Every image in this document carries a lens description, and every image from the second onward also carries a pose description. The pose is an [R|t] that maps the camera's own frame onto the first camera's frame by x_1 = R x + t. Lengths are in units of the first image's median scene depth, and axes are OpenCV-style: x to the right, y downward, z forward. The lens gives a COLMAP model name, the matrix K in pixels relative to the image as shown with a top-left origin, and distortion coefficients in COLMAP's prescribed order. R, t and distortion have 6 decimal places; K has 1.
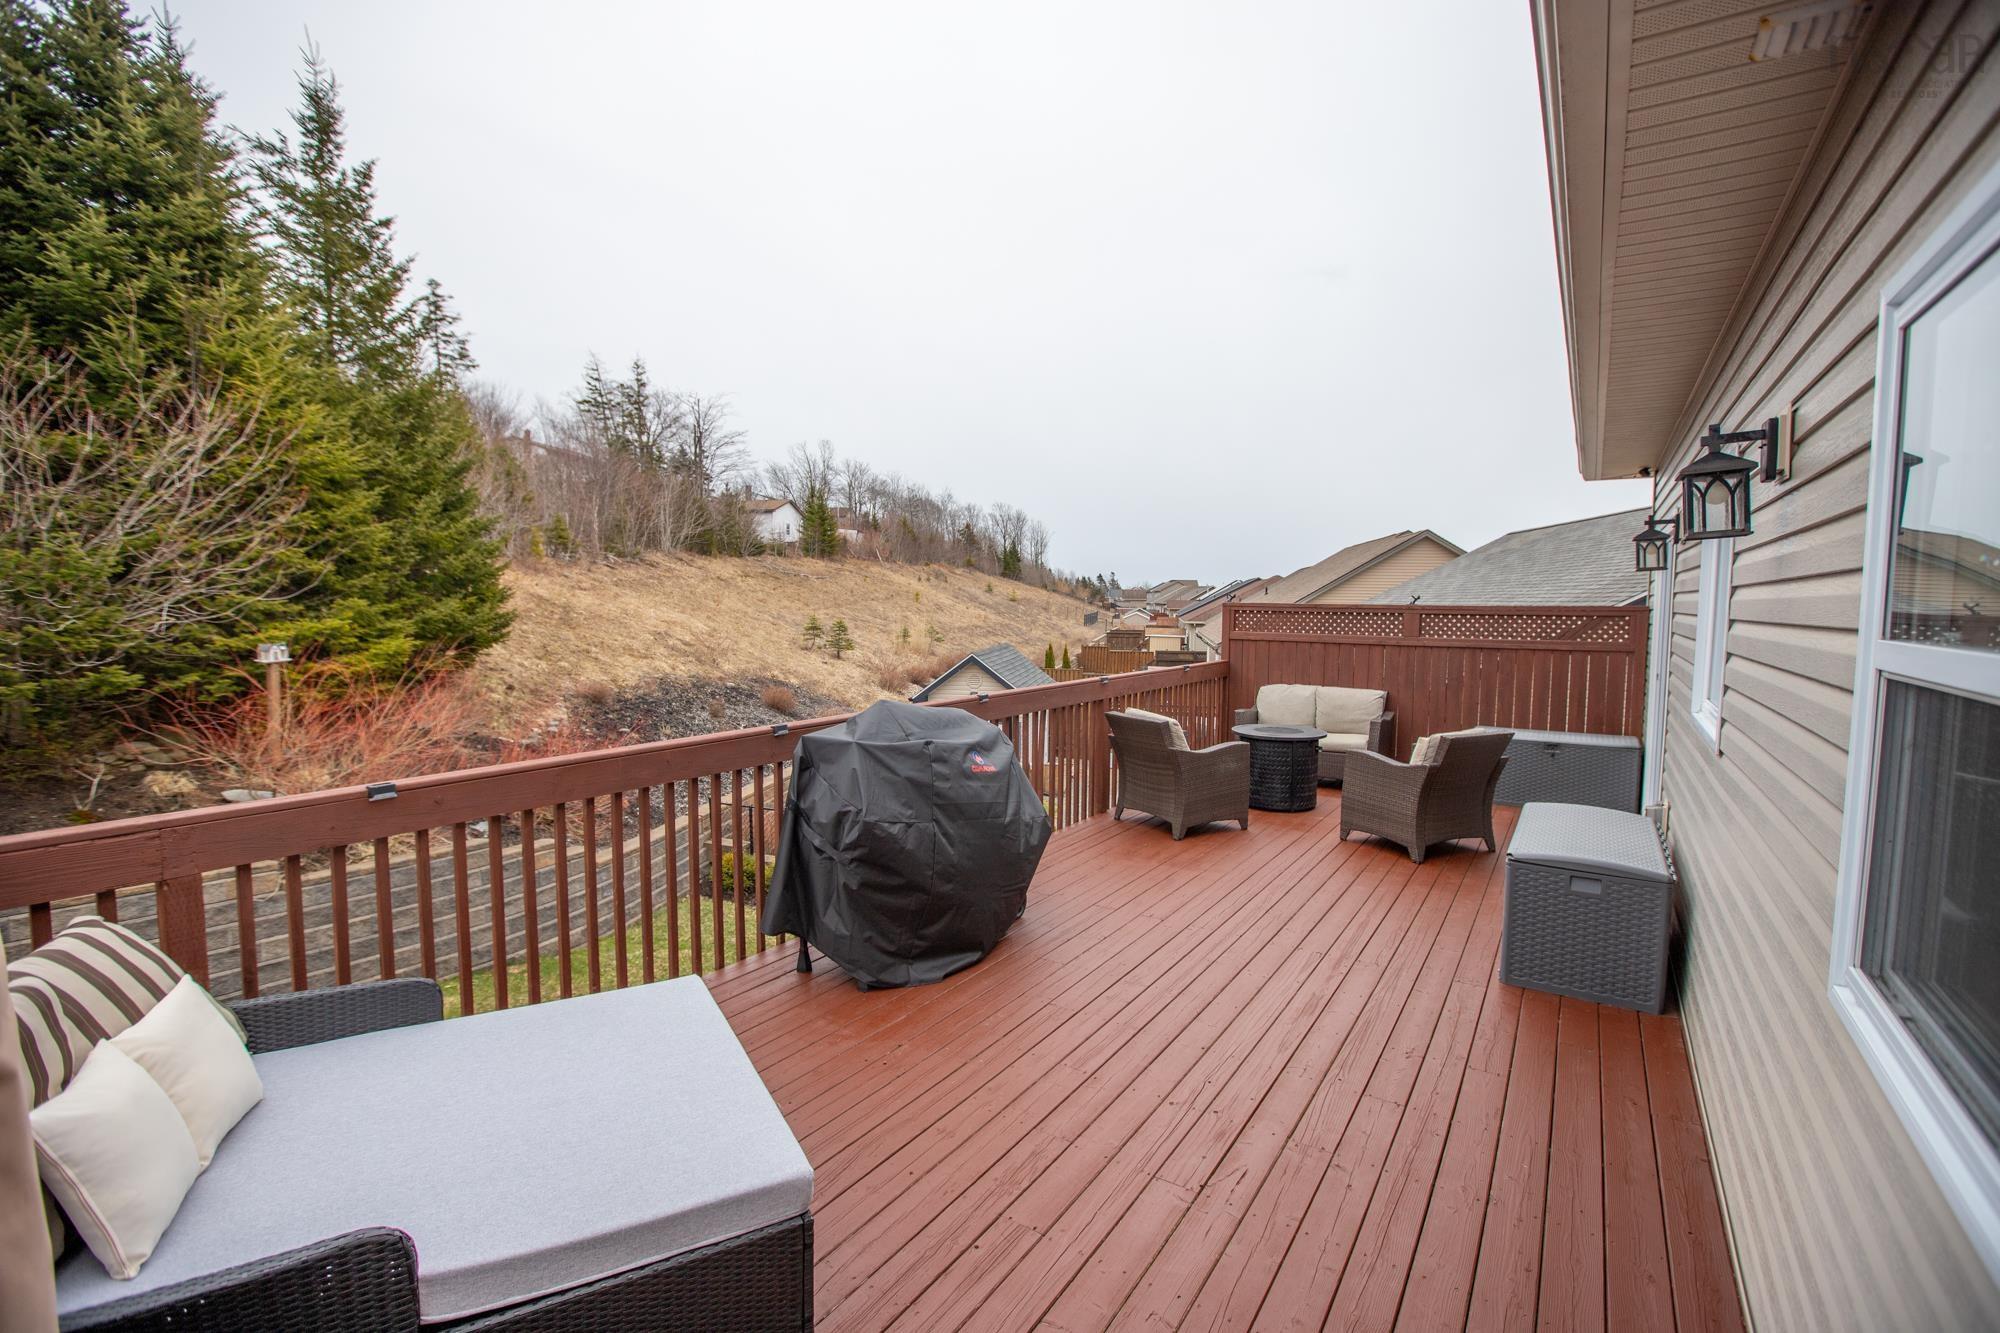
lens RADIAL K [[894.9, 0, 1000.0], [0, 894.9, 666.5], [0, 0, 1]] dist [-0.022768, -0.000074]
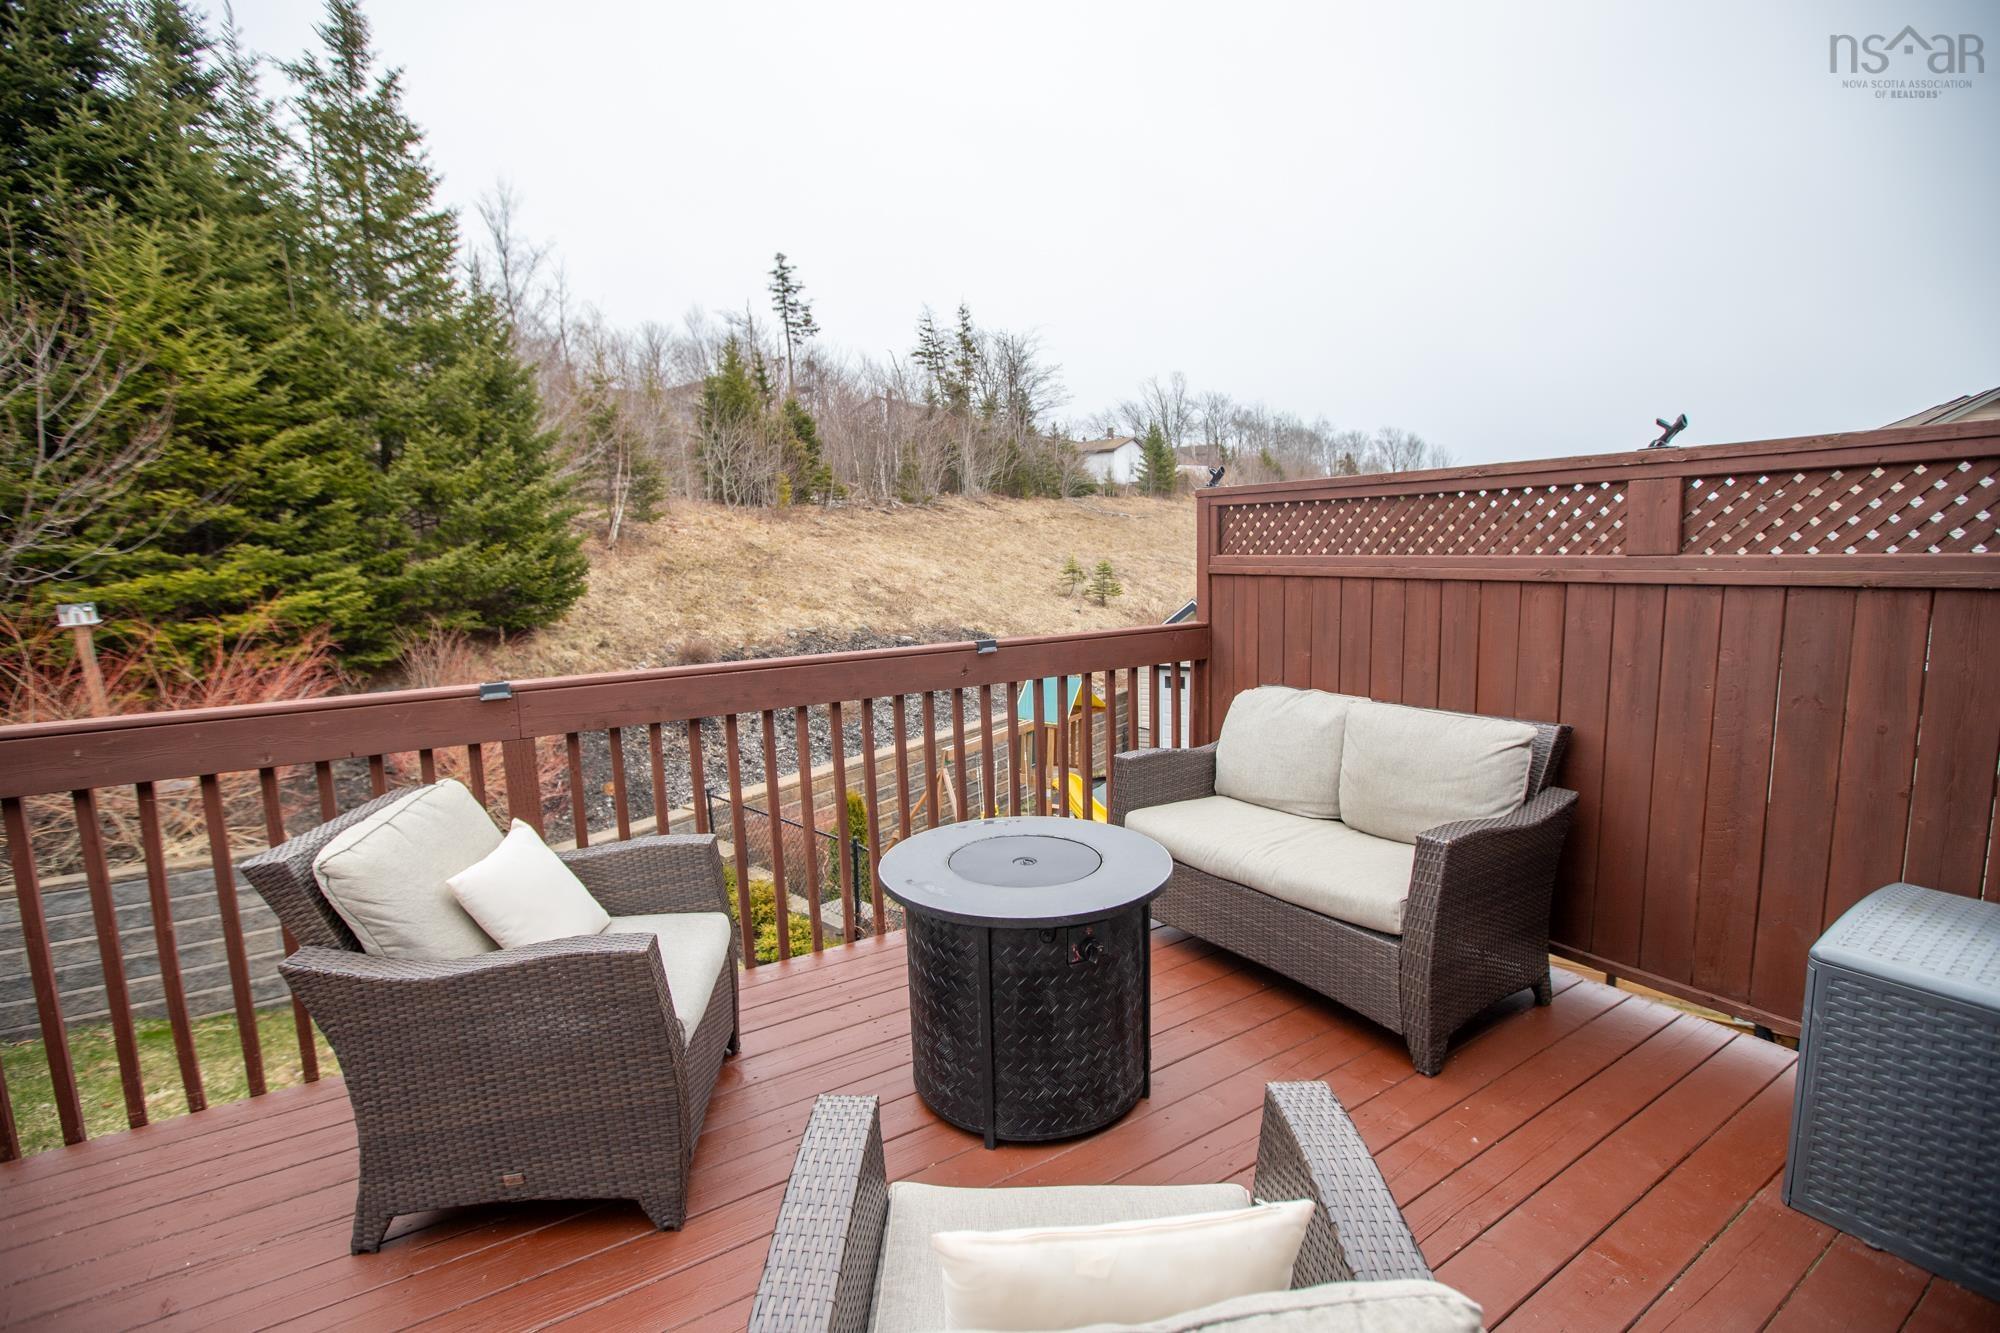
lens RADIAL K [[915.2, 0, 990.8], [0, 915.2, 663.2], [0, 0, 1]] dist [-0.053535, 0.019203]
pose [[0.914914, 0.019937, -0.403156, 0.080927], [0.002873, 0.998433, 0.055894, -0.002917], [0.403638, -0.052297, 0.913423, 0.133207]]
